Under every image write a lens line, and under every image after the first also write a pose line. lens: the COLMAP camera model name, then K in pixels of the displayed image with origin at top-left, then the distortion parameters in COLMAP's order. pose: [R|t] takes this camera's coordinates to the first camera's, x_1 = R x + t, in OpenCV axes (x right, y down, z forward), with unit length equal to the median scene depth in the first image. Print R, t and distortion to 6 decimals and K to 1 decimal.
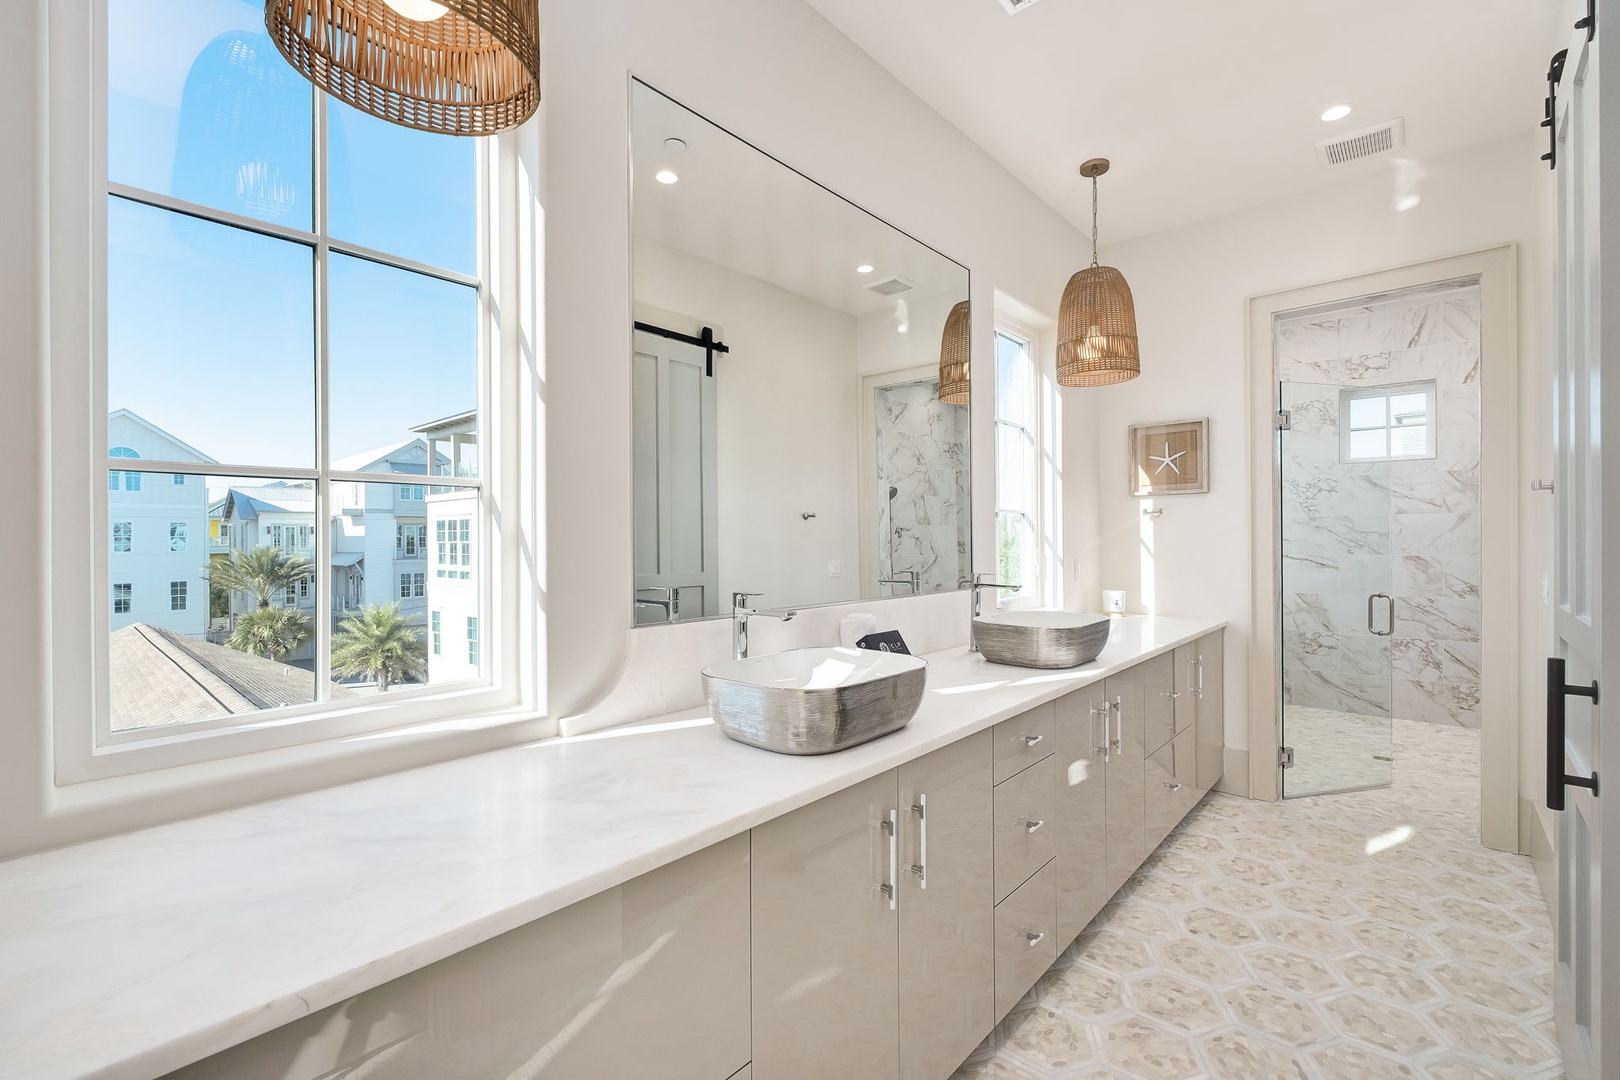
lens RADIAL K [[701.4, 0, 817.6], [0, 701.4, 539.9], [0, 0, 1]] dist [-0.011451, -0.000583]
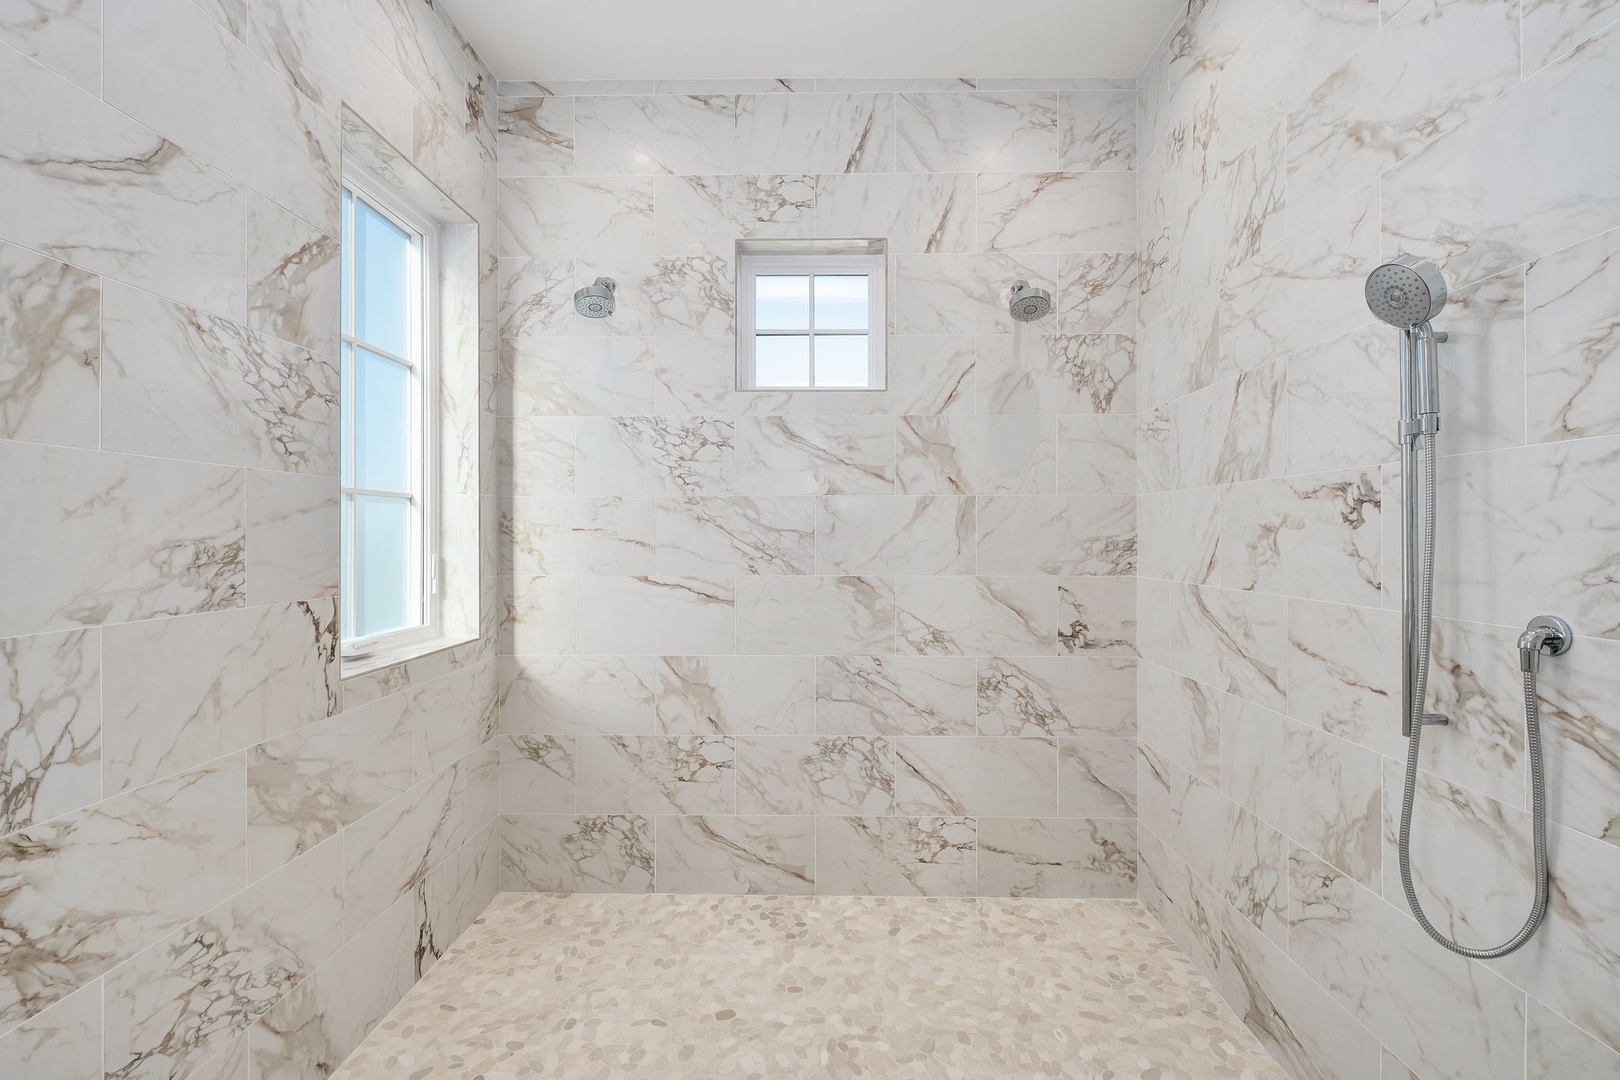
lens RADIAL K [[701.4, 0, 809.4], [0, 701.4, 528.3], [0, 0, 1]] dist [-0.011451, -0.000583]
pose [[0.754461, -0.002759, 0.656339, 0.475481], [-0.002546, 0.999971, 0.007129, -0.015864], [-0.656339, -0.007049, 0.754433, 0.607643]]
